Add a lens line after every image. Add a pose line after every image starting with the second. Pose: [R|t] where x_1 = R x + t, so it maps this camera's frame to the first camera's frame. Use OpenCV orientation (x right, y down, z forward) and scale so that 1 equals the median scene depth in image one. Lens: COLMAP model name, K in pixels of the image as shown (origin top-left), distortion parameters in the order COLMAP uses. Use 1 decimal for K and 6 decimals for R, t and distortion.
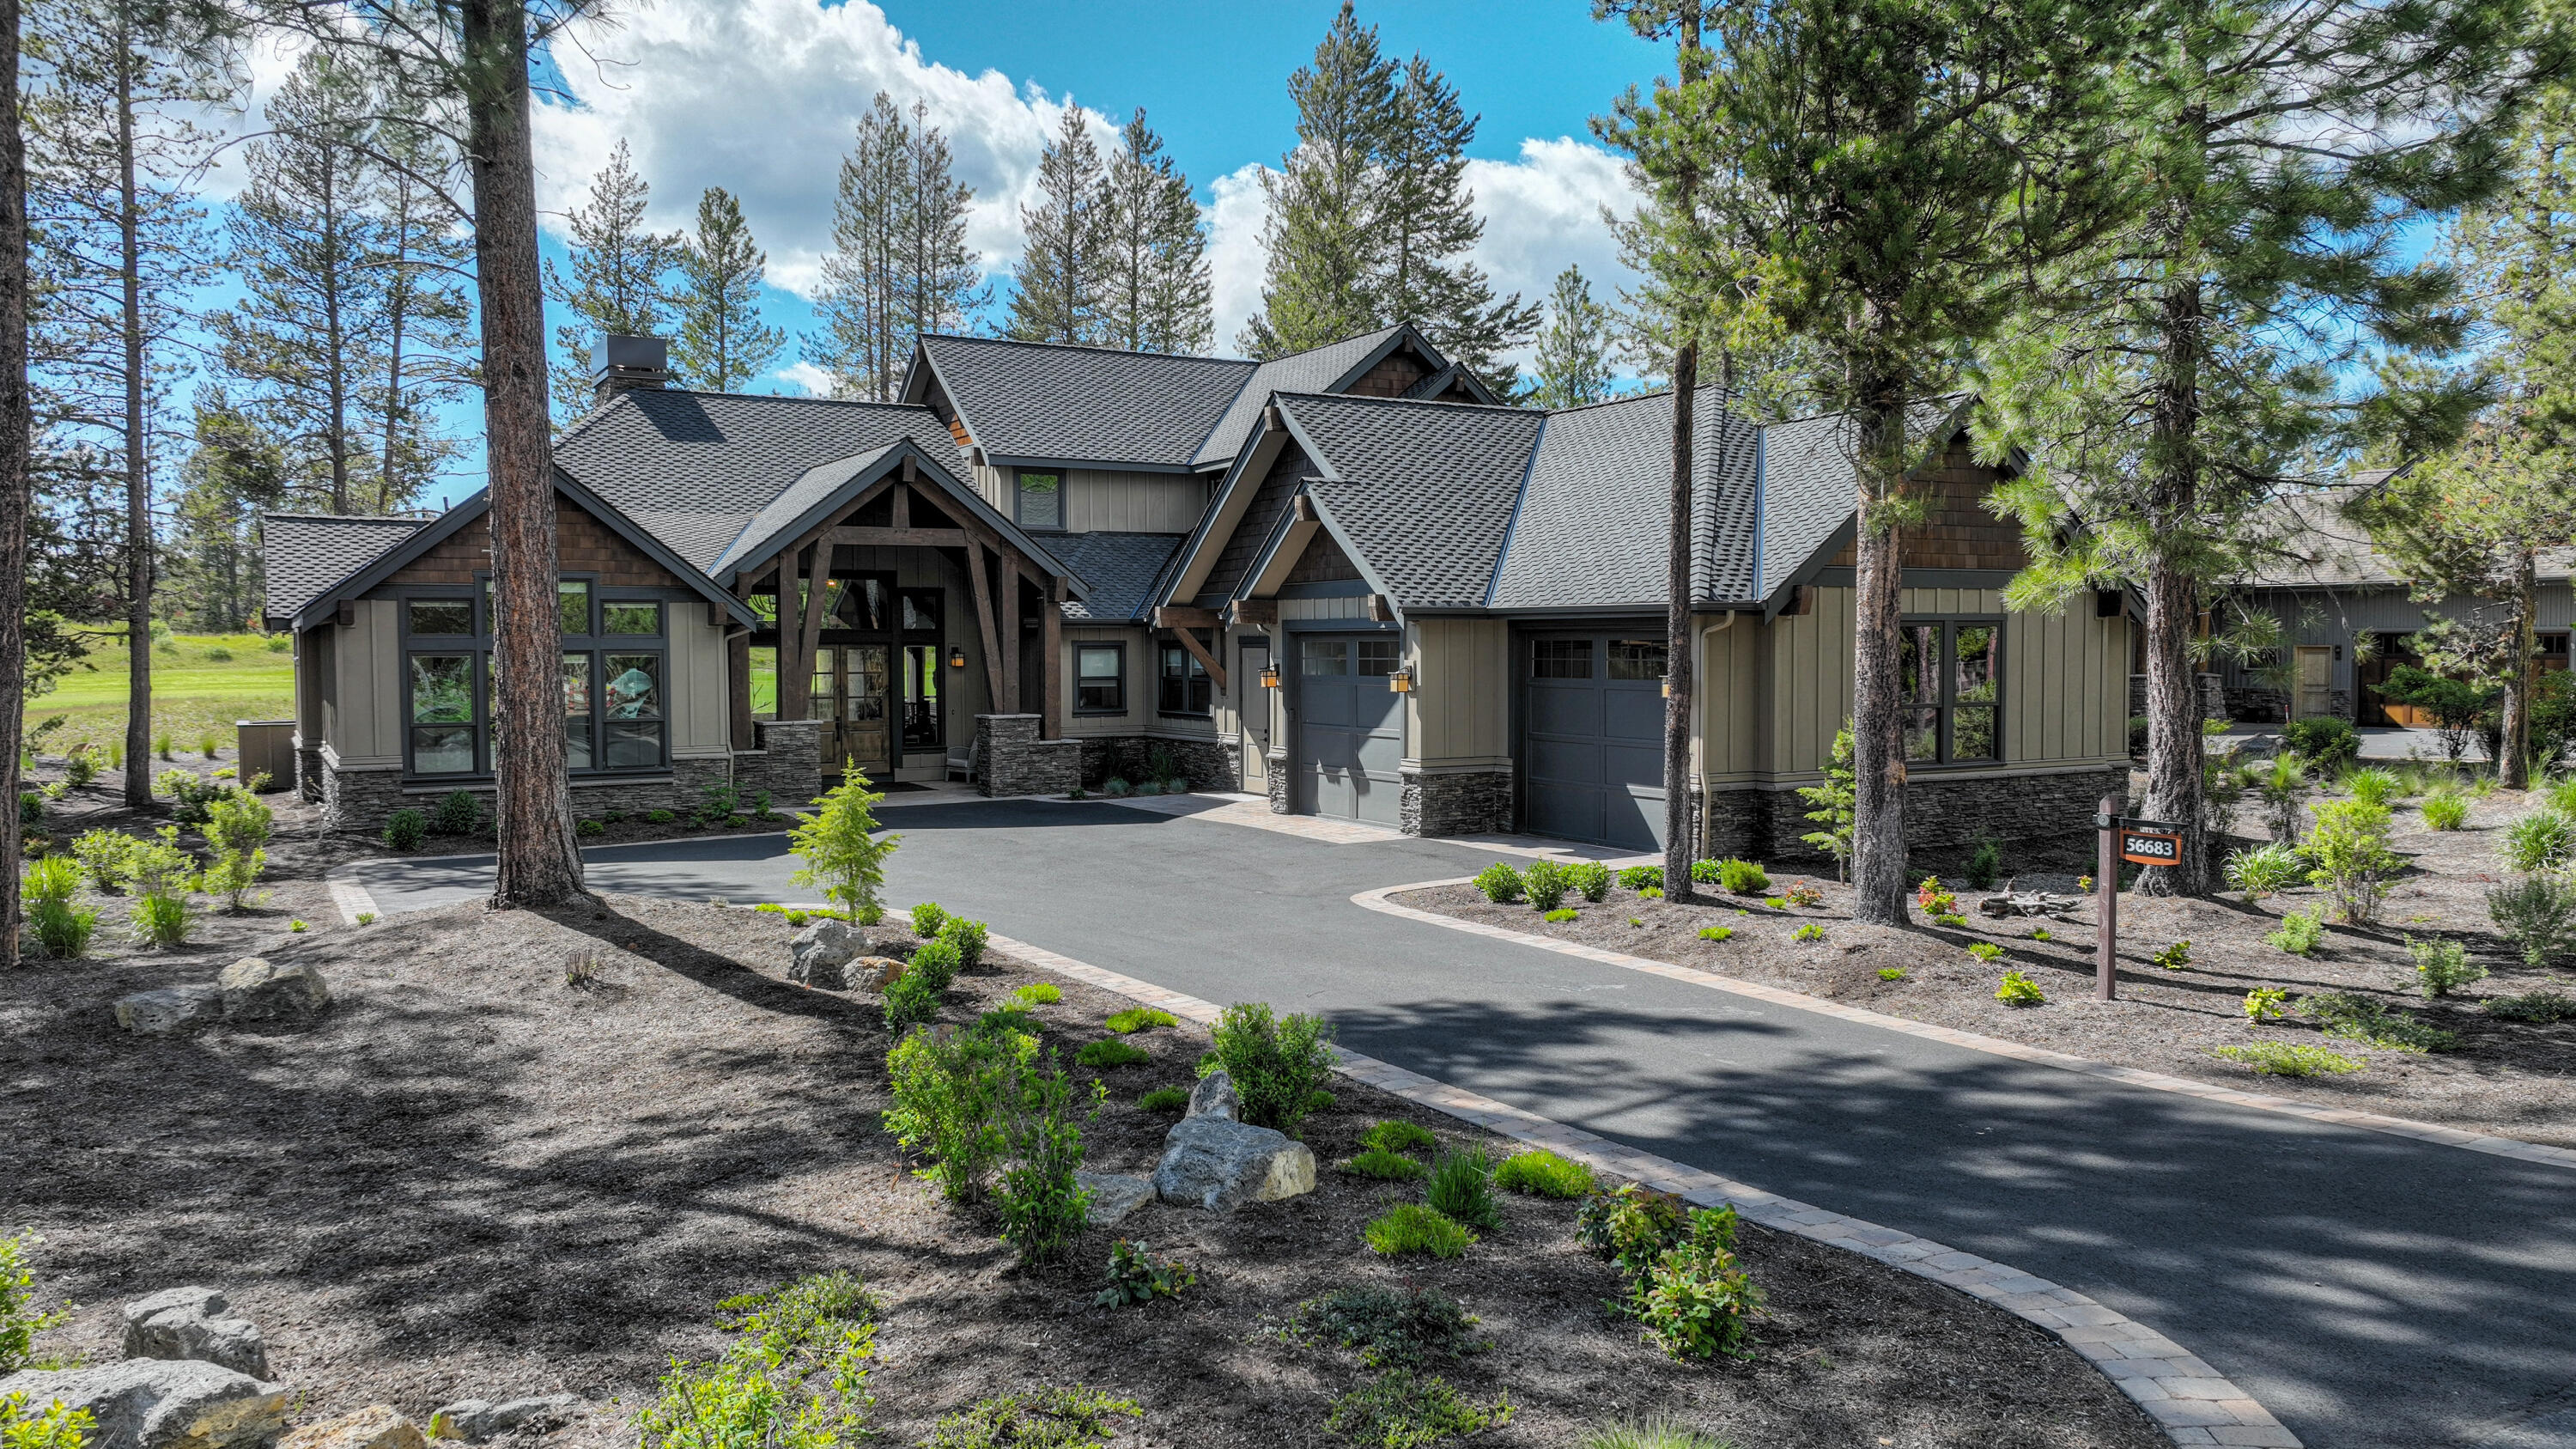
lens RADIAL K [[1814.1, 0, 1294.2], [0, 1814.1, 719.2], [0, 0, 1]] dist [0.002608, 0.010756]
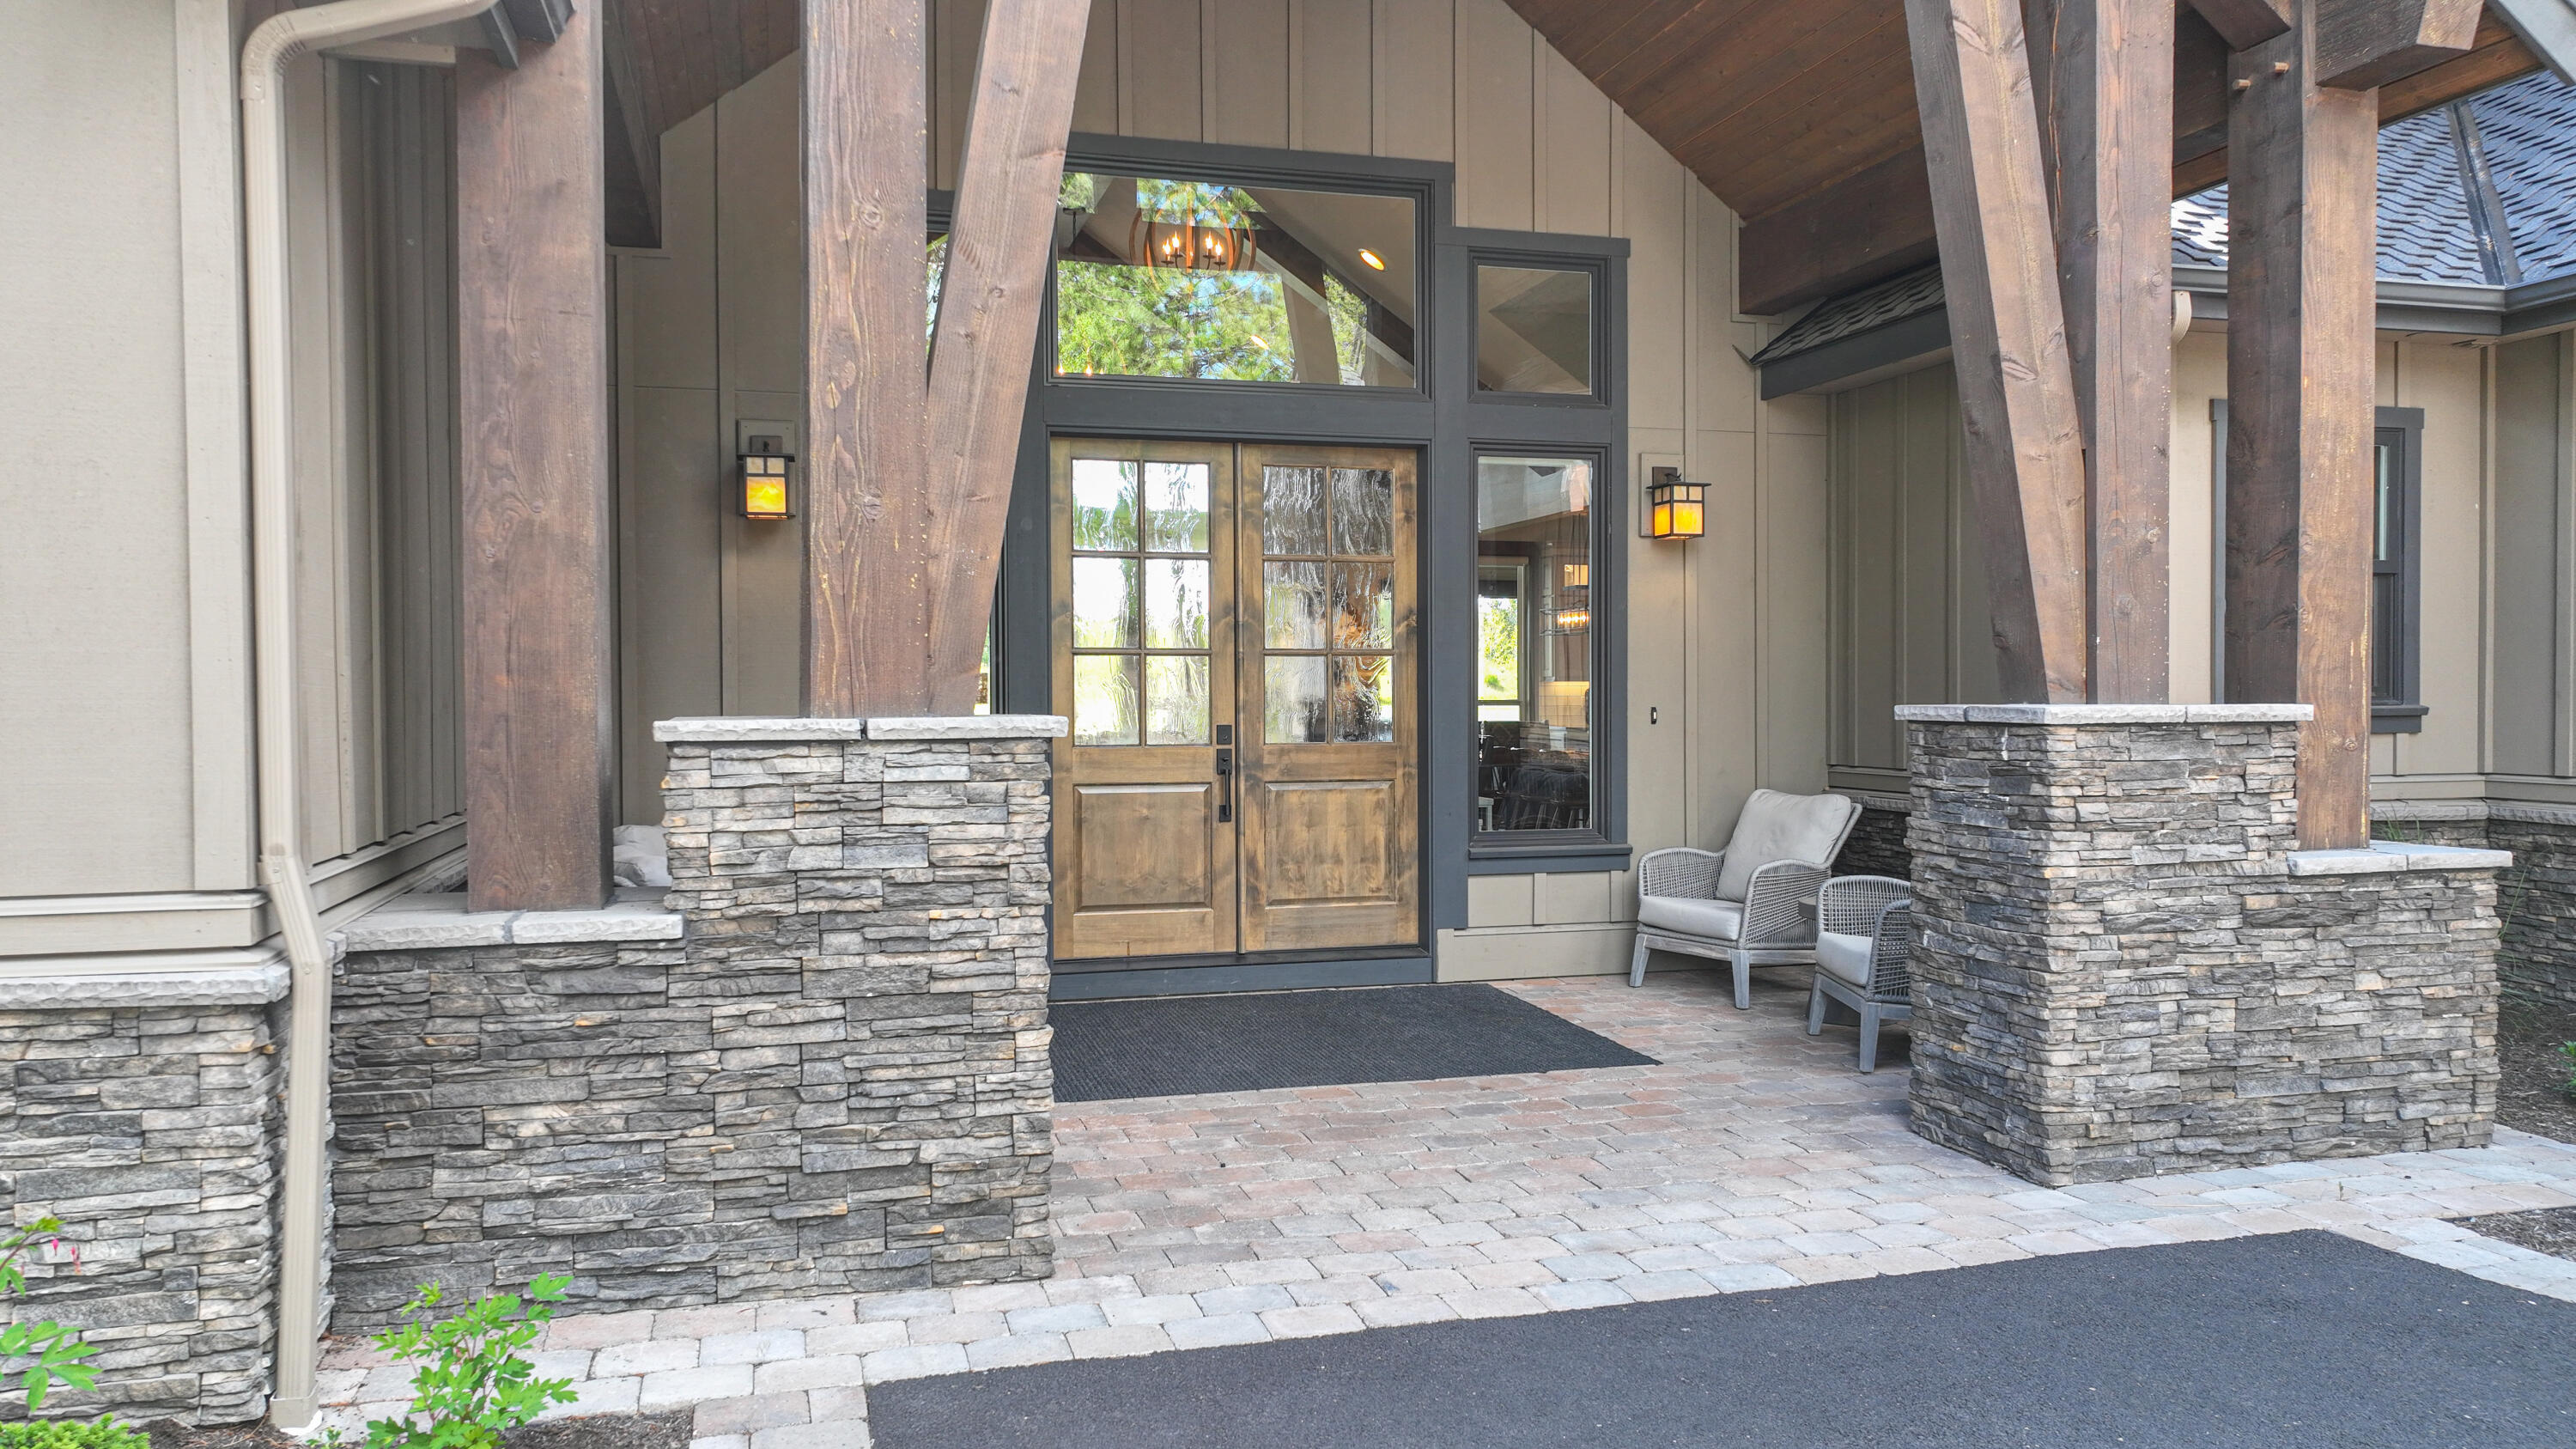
lens RADIAL K [[1814.1, 0, 1283.3], [0, 1814.1, 724.0], [0, 0, 1]] dist [0.002608, 0.010756]
pose [[0.968274, 0.004308, -0.249855, -0.216442], [-0.010427, 0.999677, -0.023175, 0.005106], [0.249674, 0.025045, 0.968006, 0.909209]]
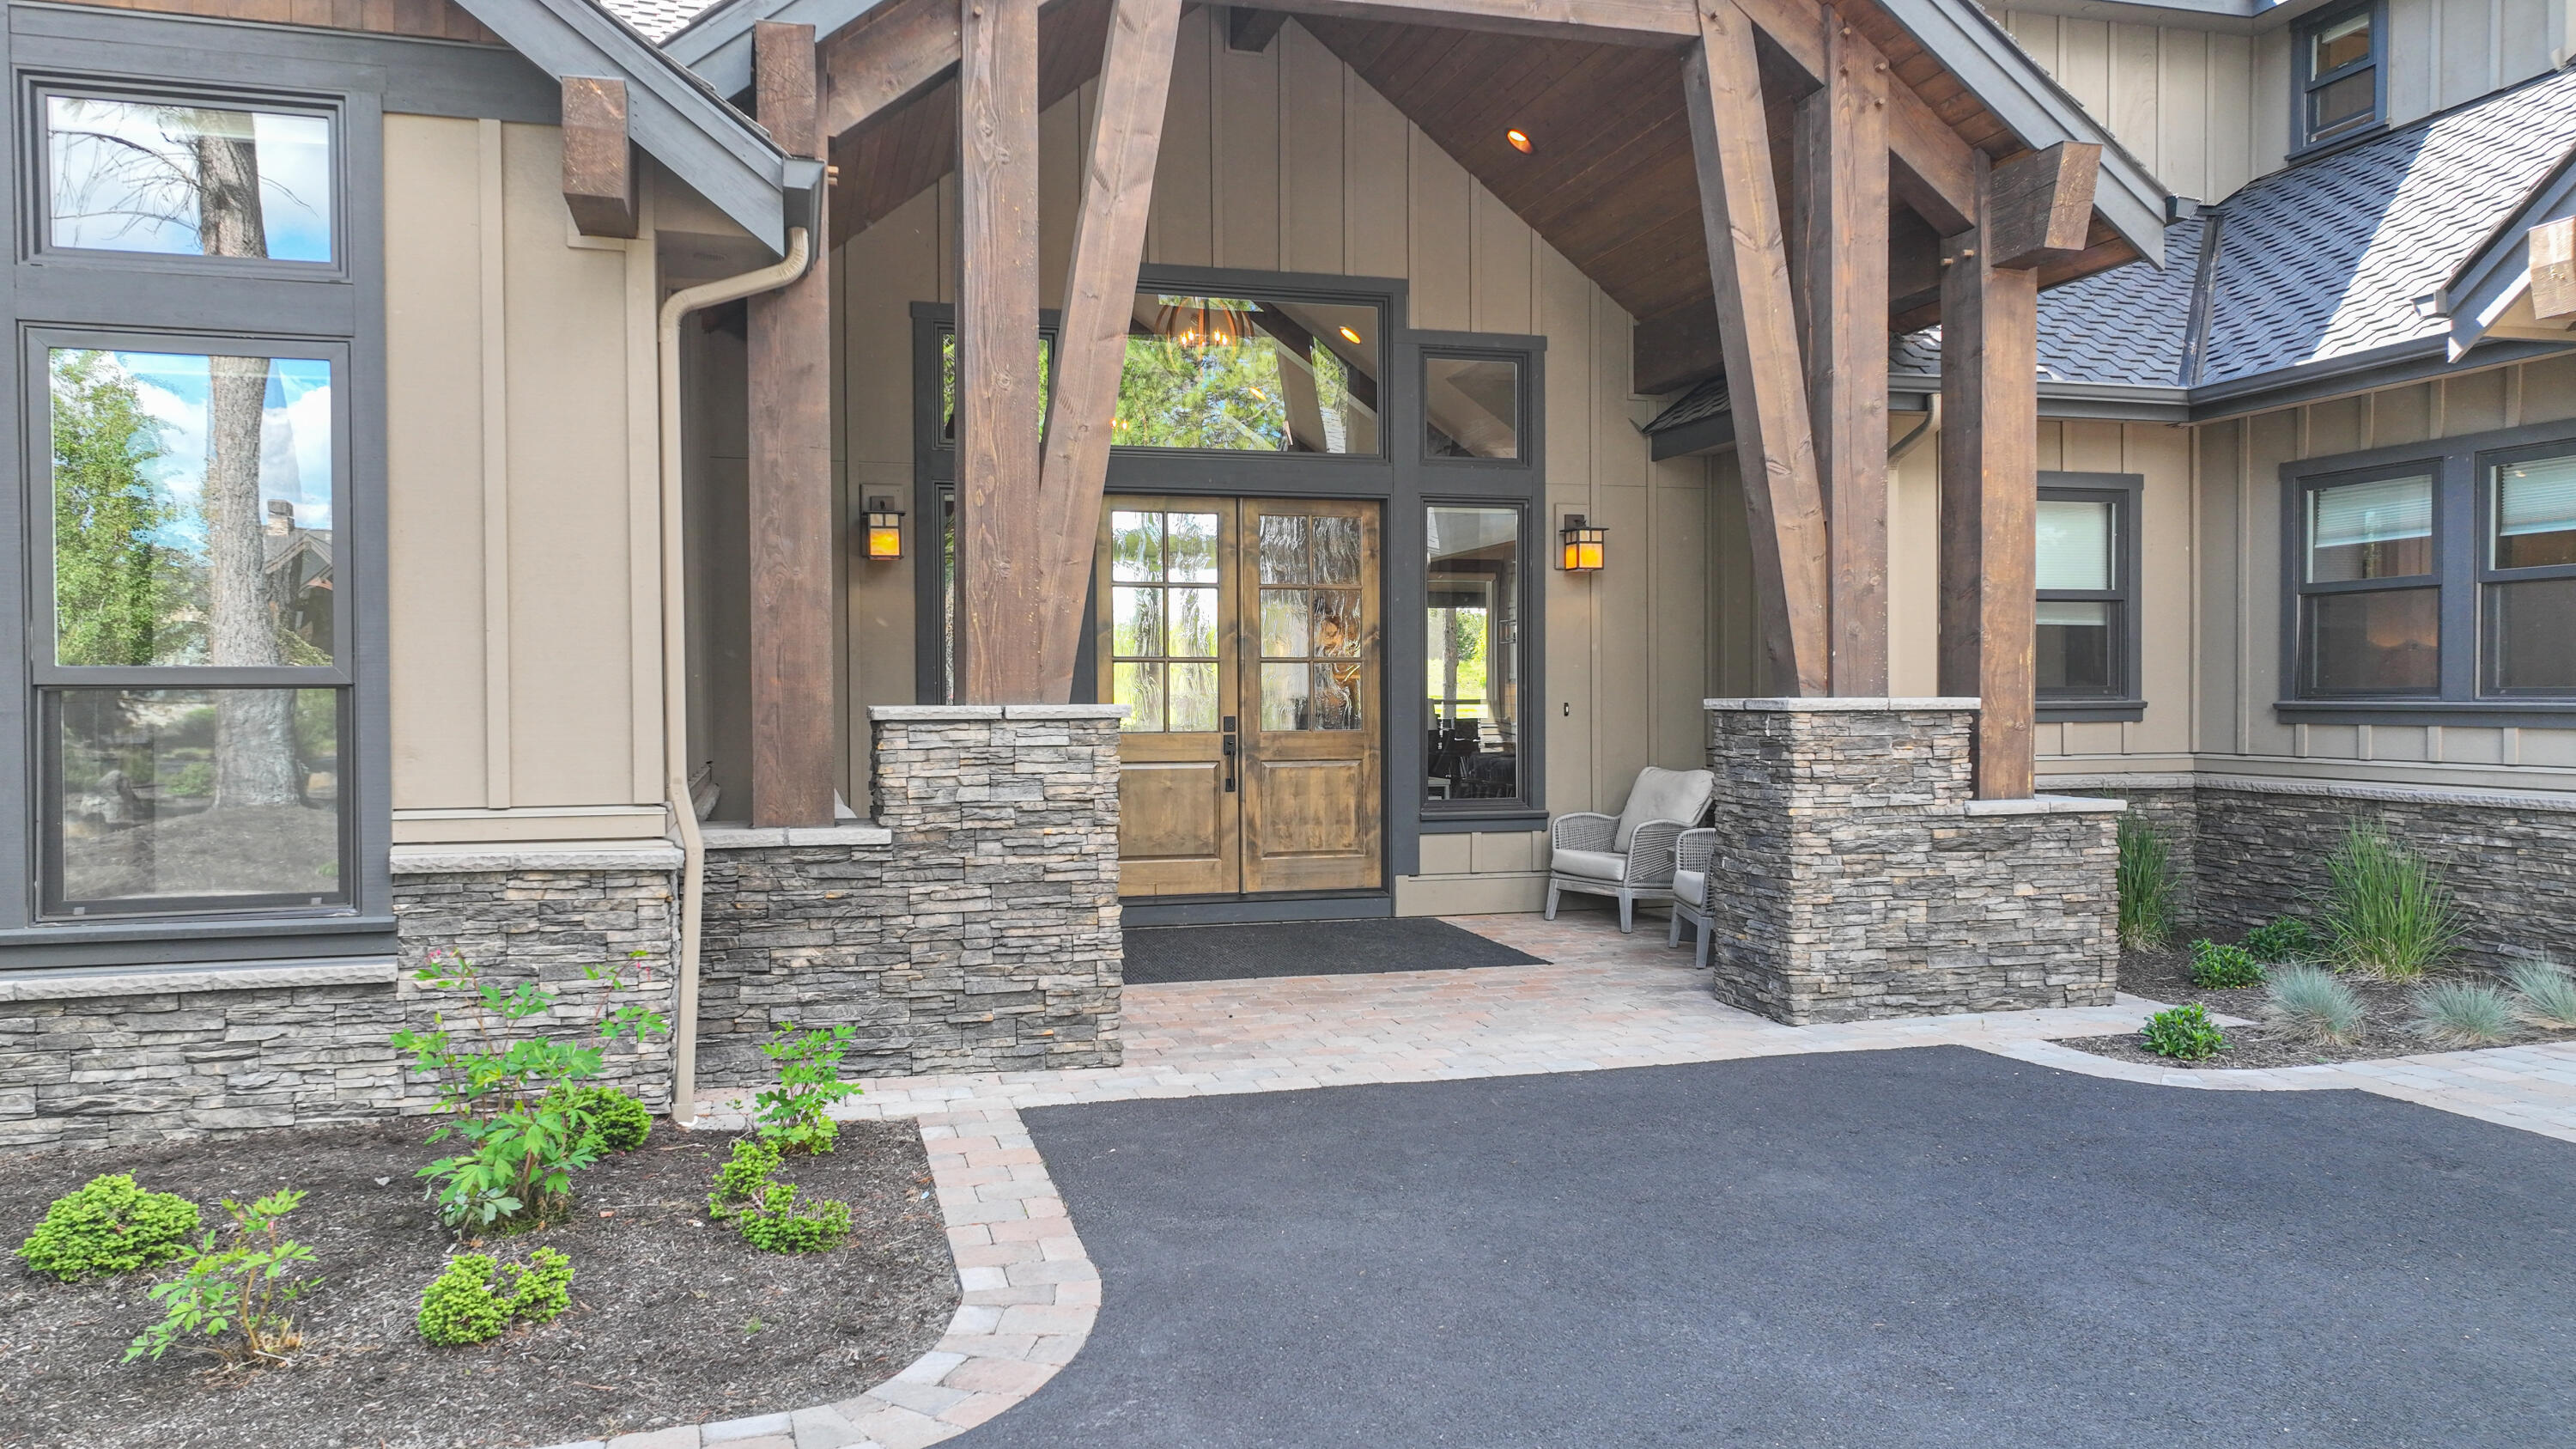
lens RADIAL K [[1814.1, 0, 1280.7], [0, 1814.1, 719.4], [0, 0, 1]] dist [0.002608, 0.010756]
pose [[0.967836, 0.002904, -0.251567, -0.192252], [-0.010030, 0.999584, -0.027047, 0.009527], [0.251384, 0.028700, 0.967462, 0.823036]]
